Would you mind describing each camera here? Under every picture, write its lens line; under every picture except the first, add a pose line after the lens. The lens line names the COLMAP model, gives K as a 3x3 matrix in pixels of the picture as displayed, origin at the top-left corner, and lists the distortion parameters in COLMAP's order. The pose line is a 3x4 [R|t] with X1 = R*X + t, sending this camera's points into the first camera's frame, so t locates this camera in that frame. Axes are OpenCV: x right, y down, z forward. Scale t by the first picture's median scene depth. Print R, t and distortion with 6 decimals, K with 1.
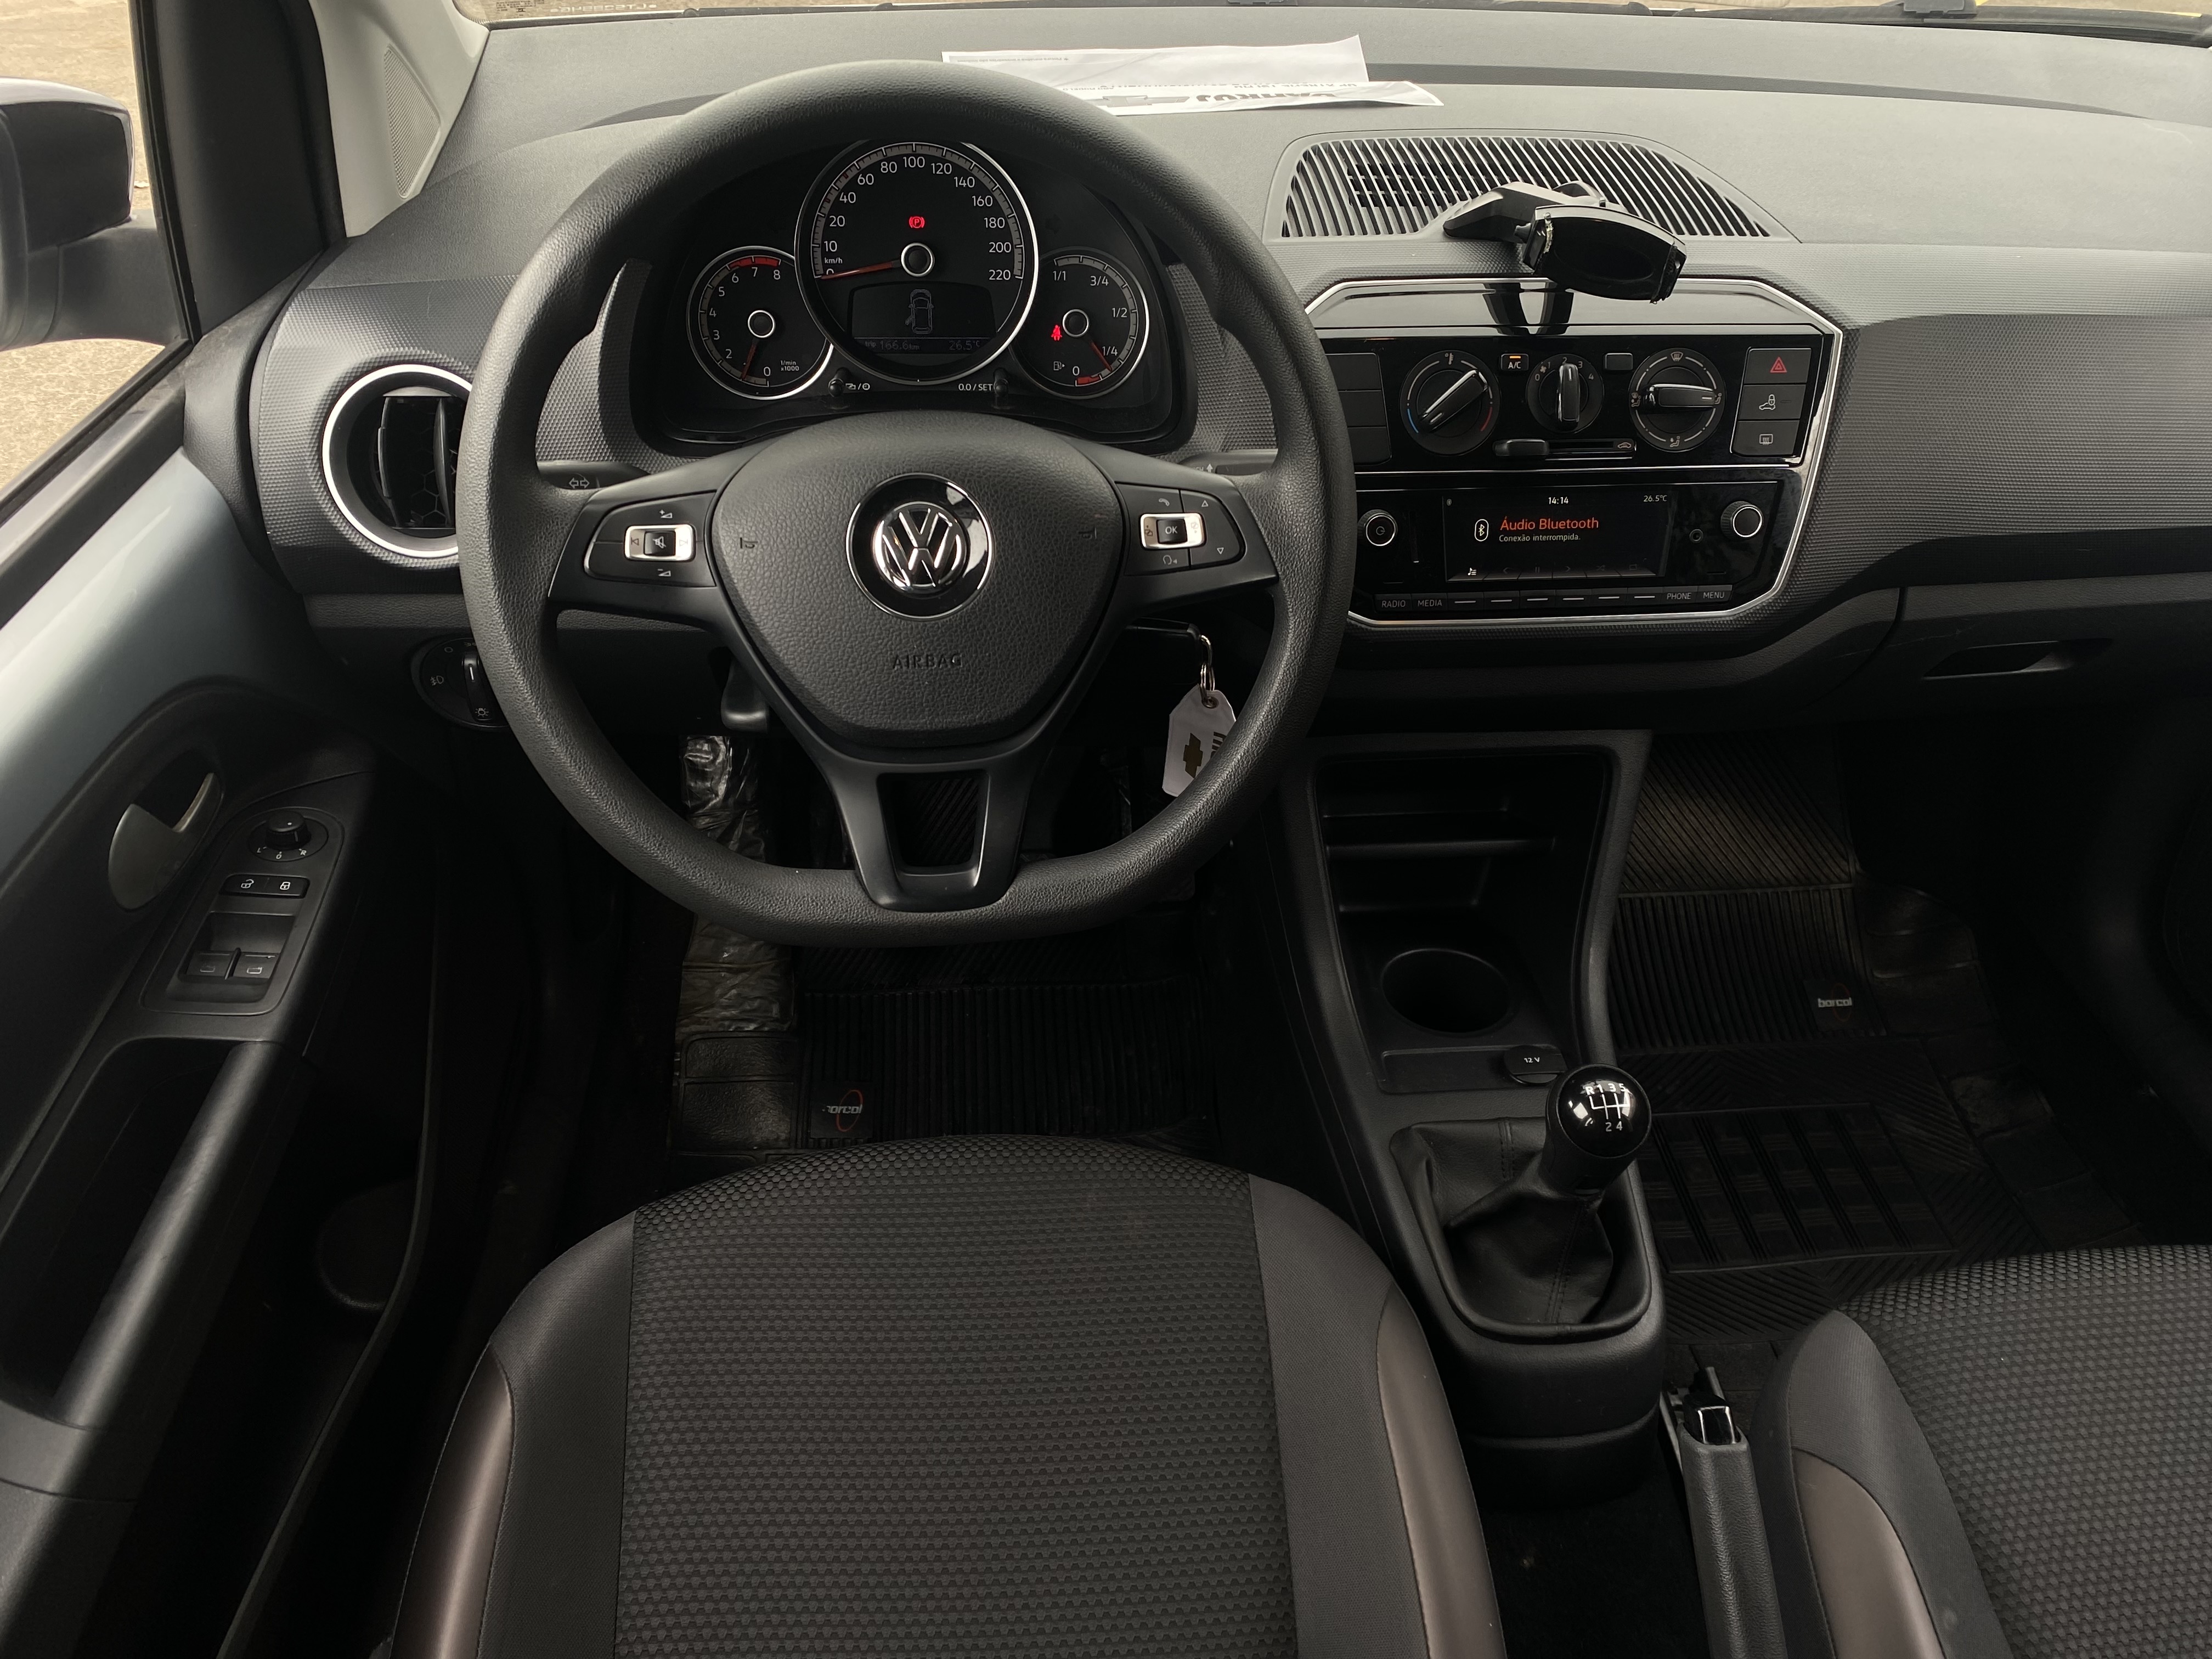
lens RADIAL K [[1704.8, 0, 1114.3], [0, 1704.8, 846.3], [0, 0, 1]] dist [0.036079, -0.036058]
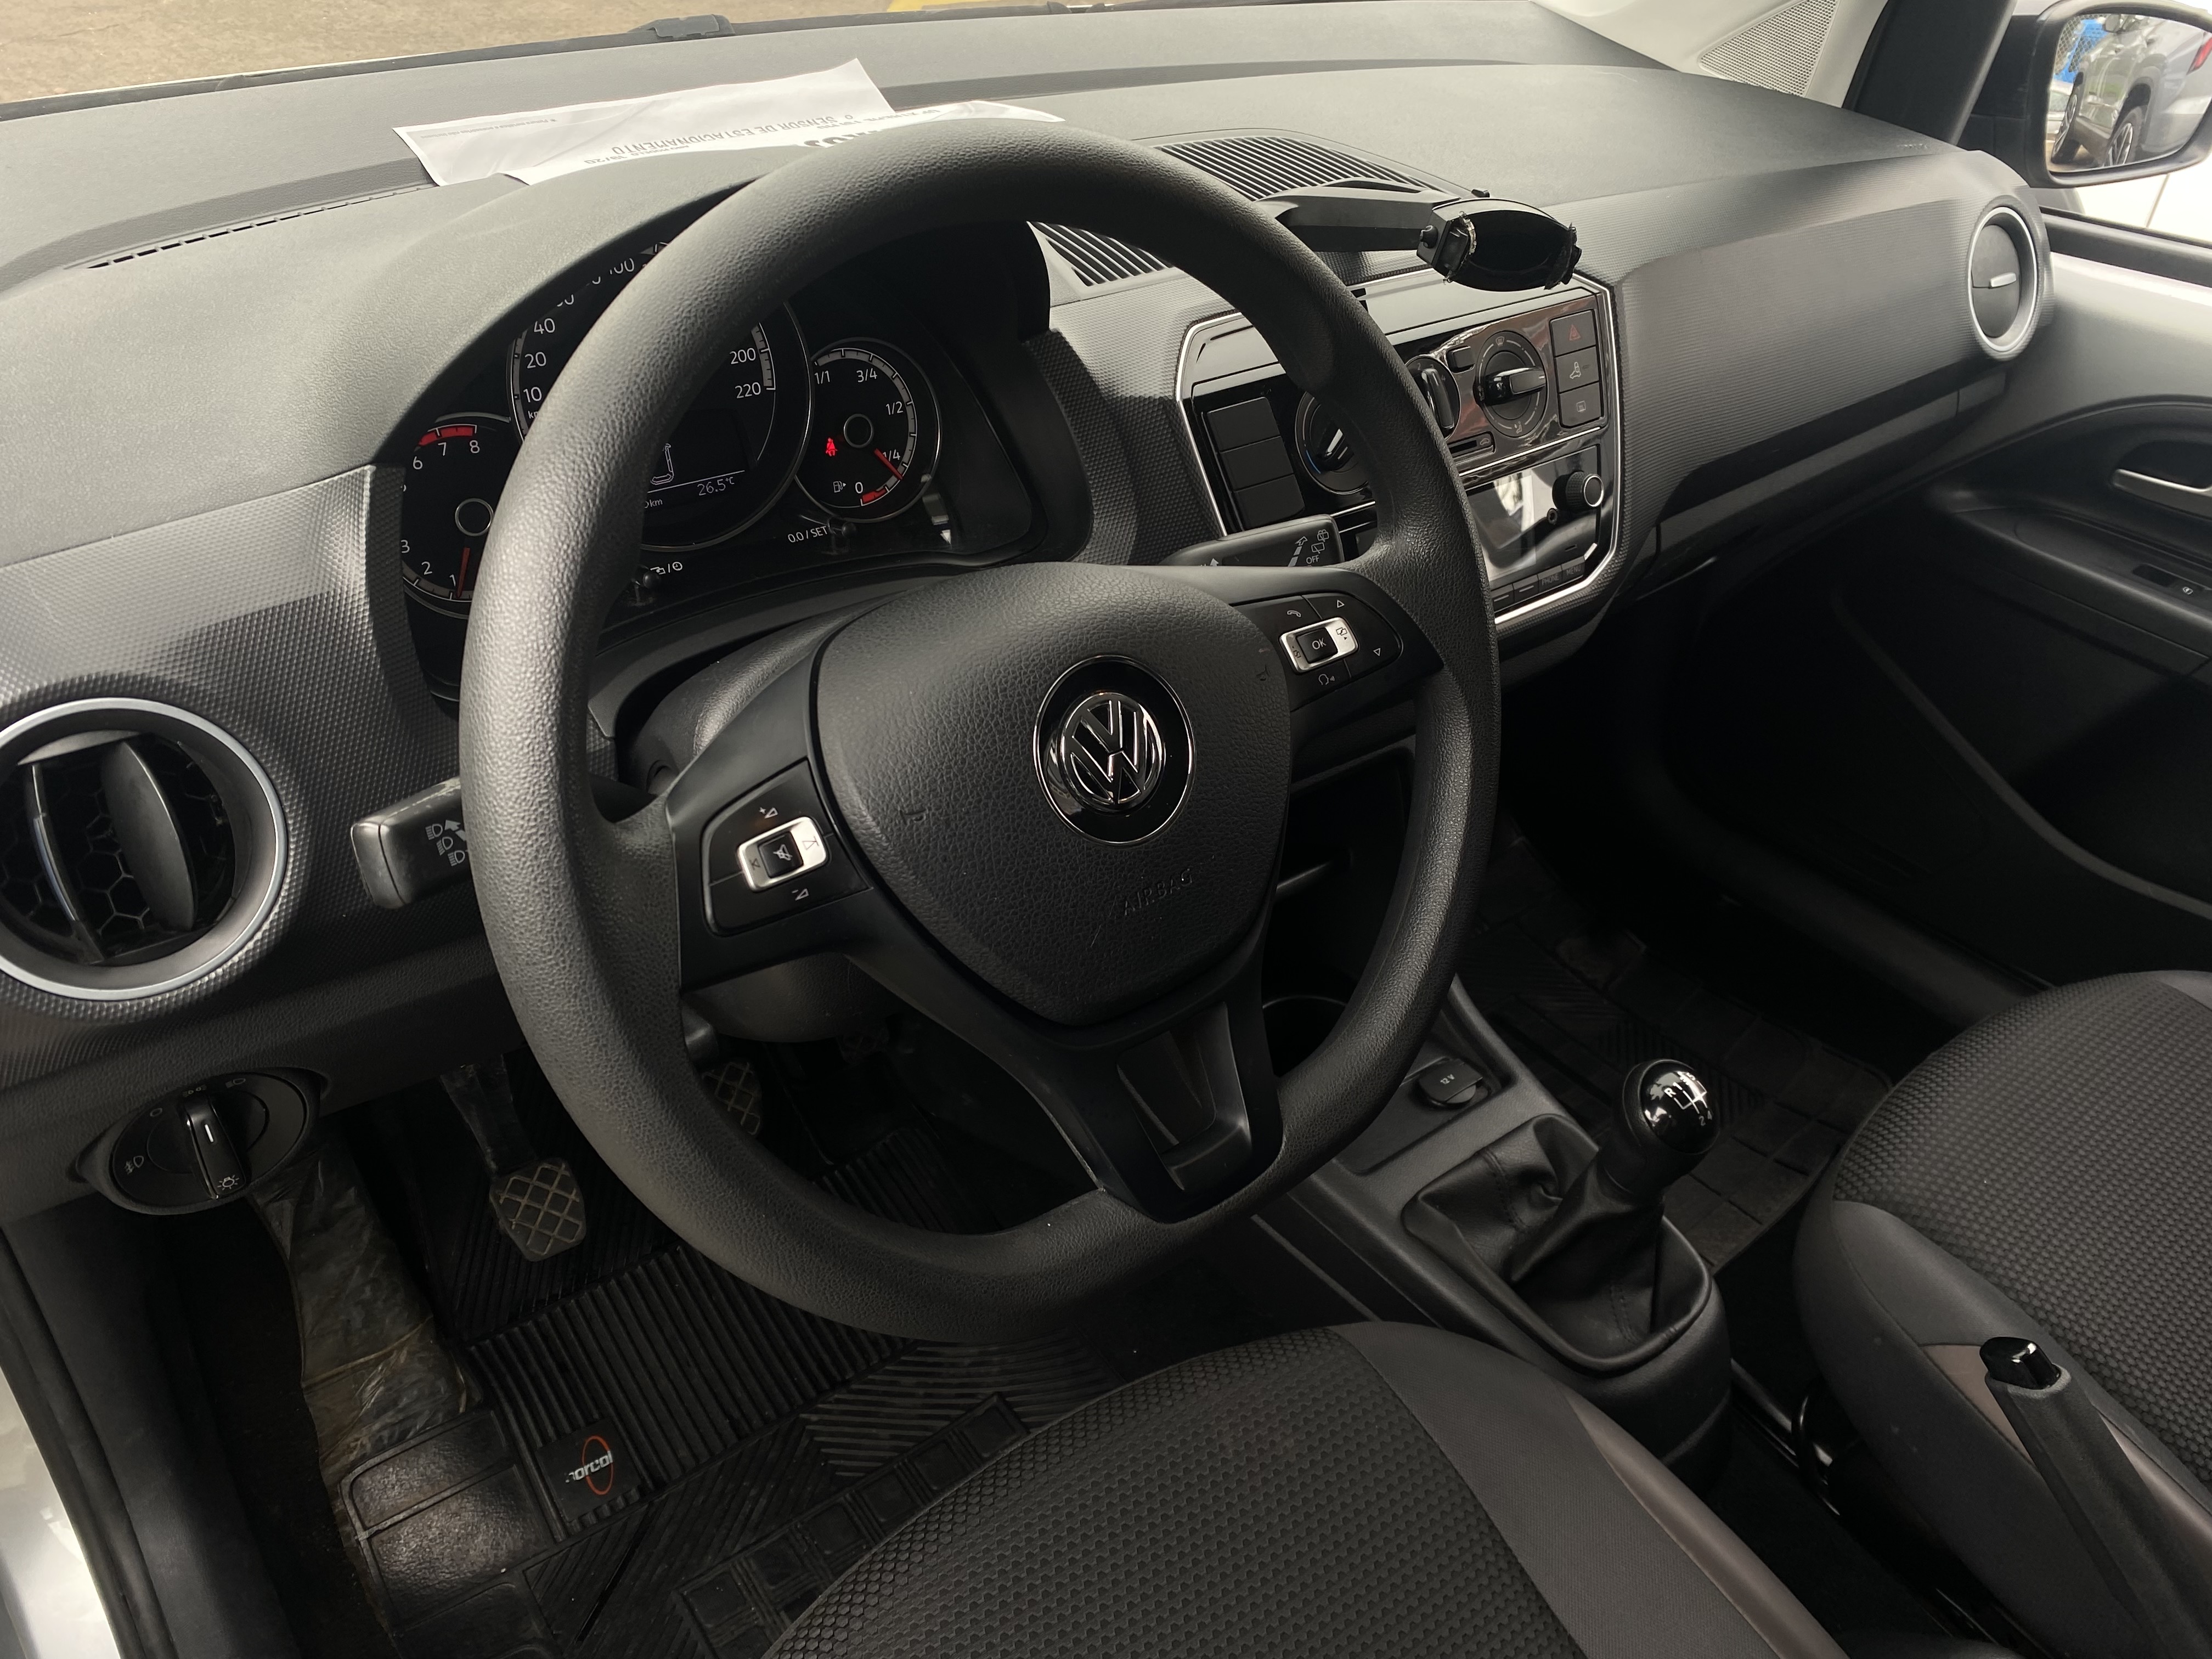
lens RADIAL K [[1704.8, 0, 1107.5], [0, 1704.8, 811.7], [0, 0, 1]] dist [0.036079, -0.036058]
pose [[0.831327, -0.299538, 0.468159, -0.356863], [0.312339, 0.948532, 0.052260, -0.142928], [-0.459718, 0.102779, 0.882098, 0.259899]]
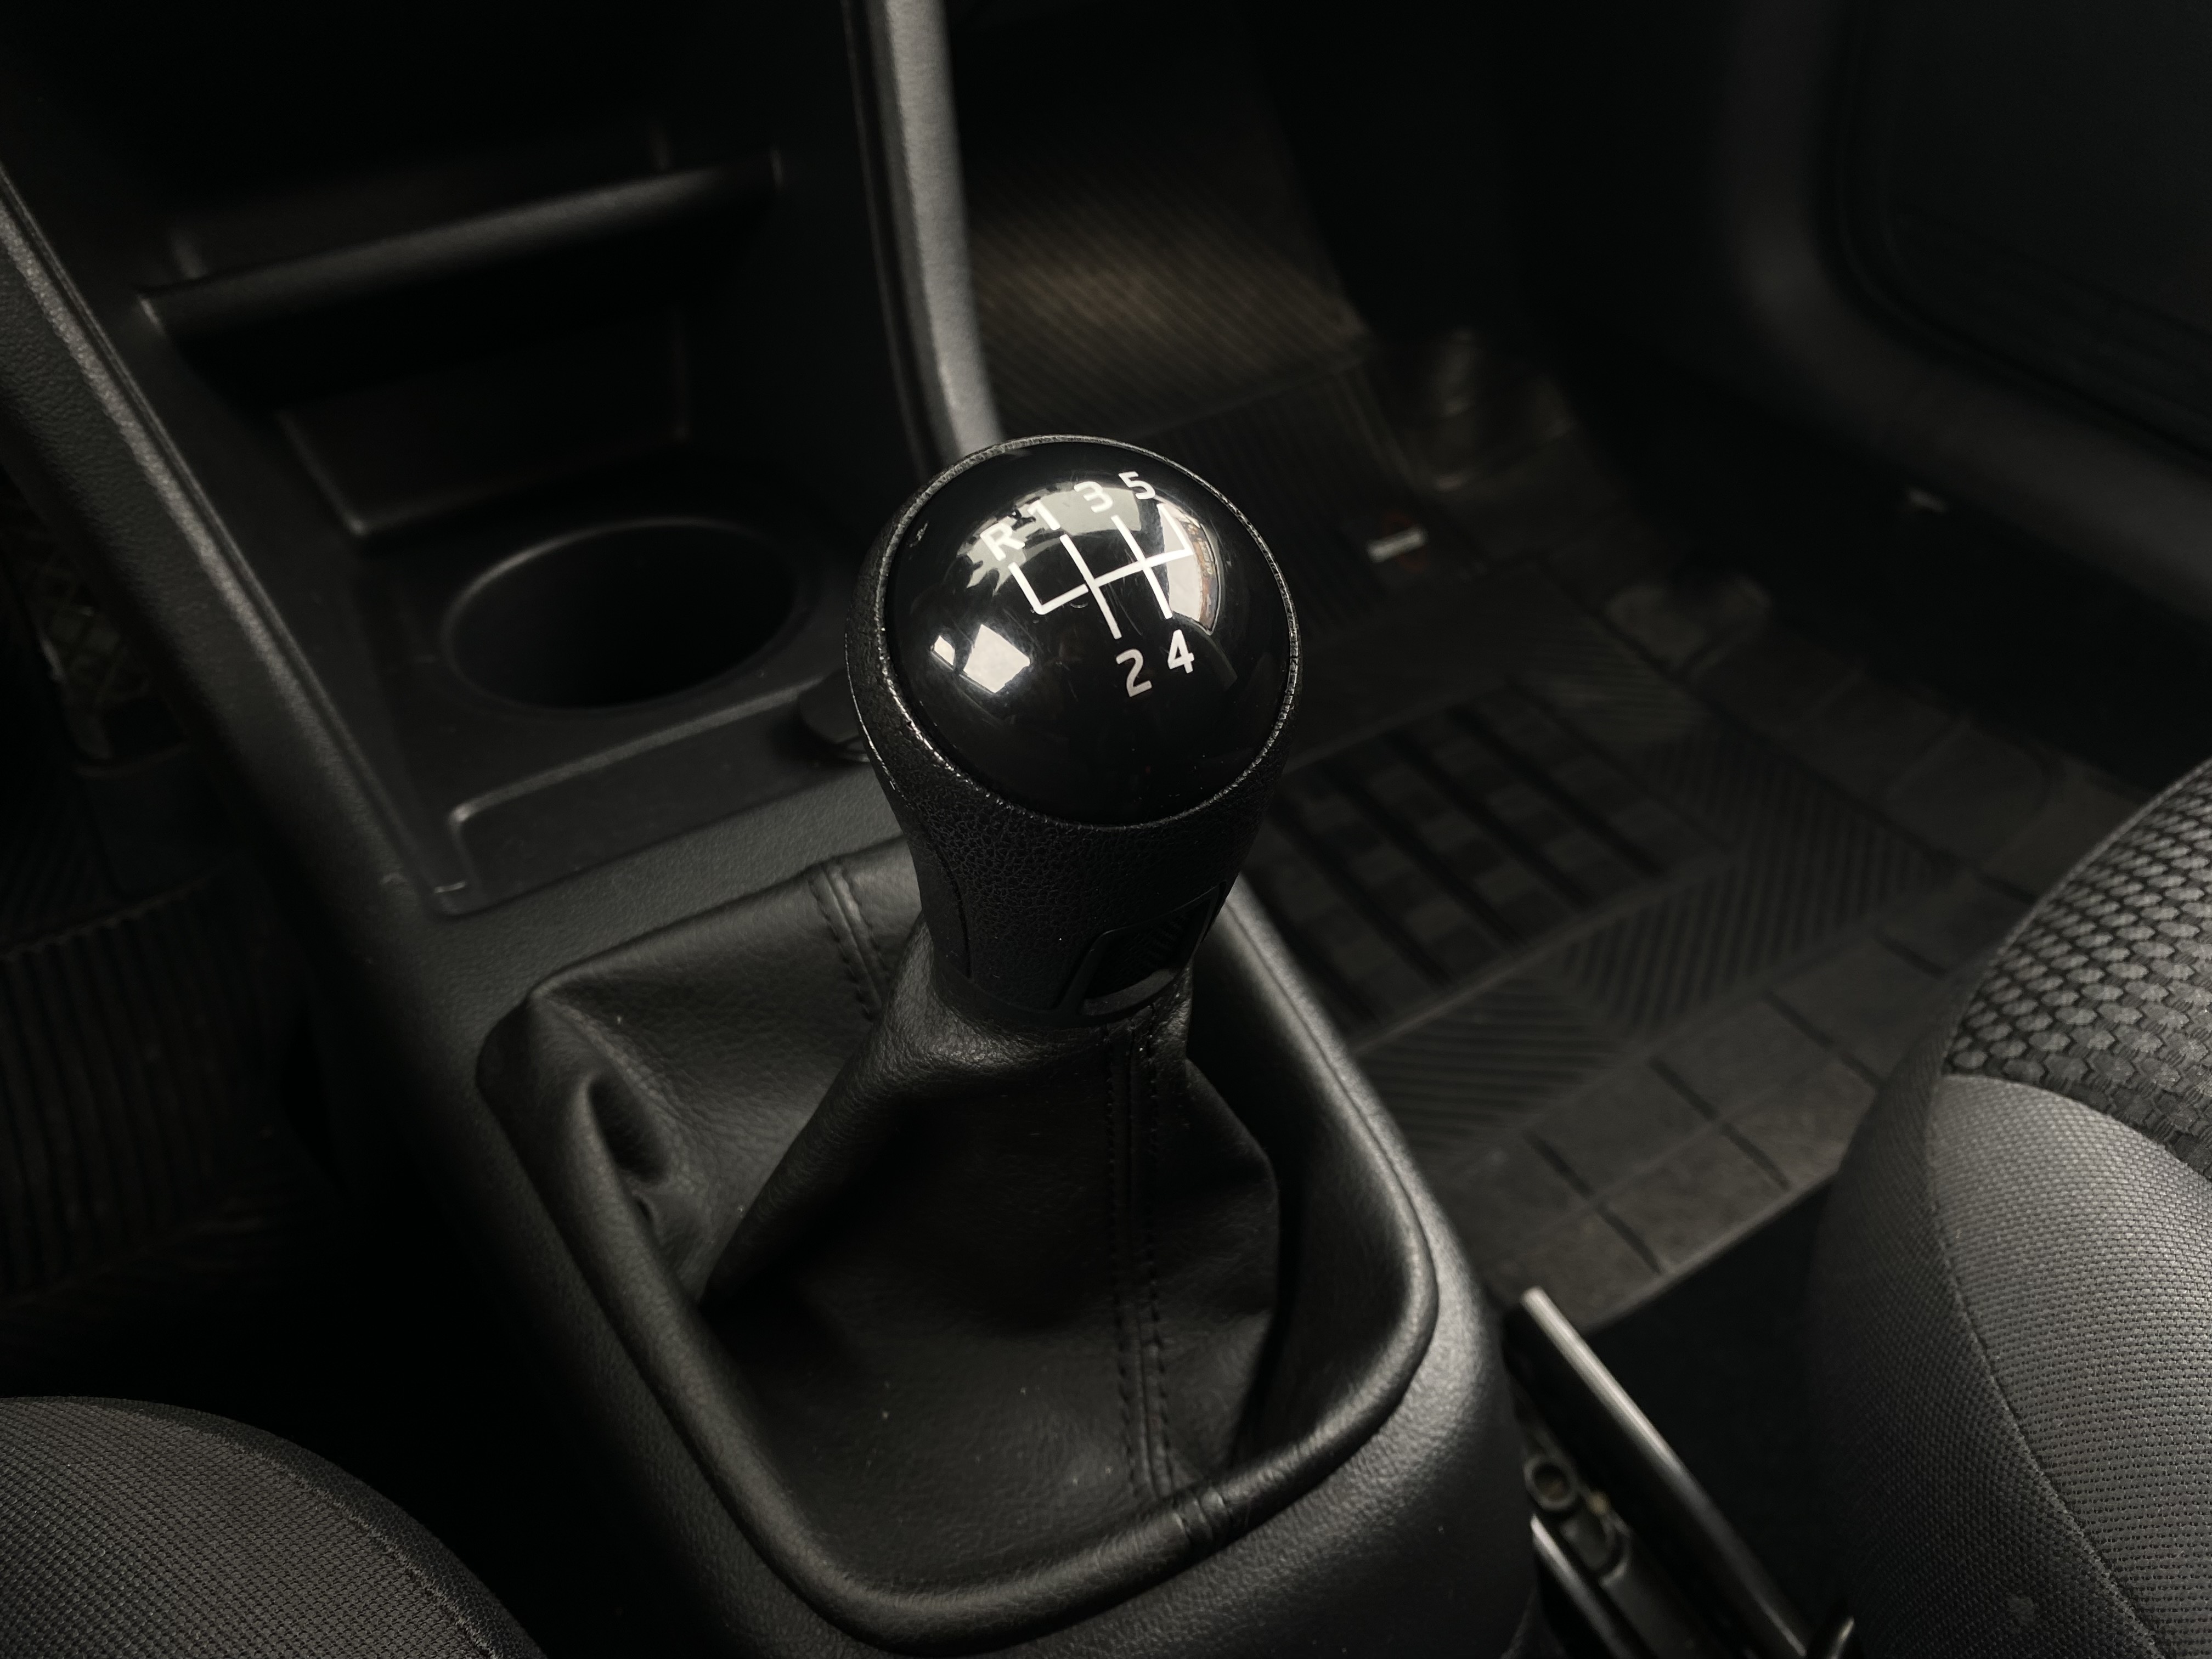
lens RADIAL K [[1704.8, 0, 1111.1], [0, 1704.8, 781.2], [0, 0, 1]] dist [0.036079, -0.036058]
pose [[0.904129, -0.310144, 0.293873, 0.202745], [0.299228, 0.950598, 0.082623, 0.145344], [-0.304980, 0.013233, 0.952267, 0.737280]]
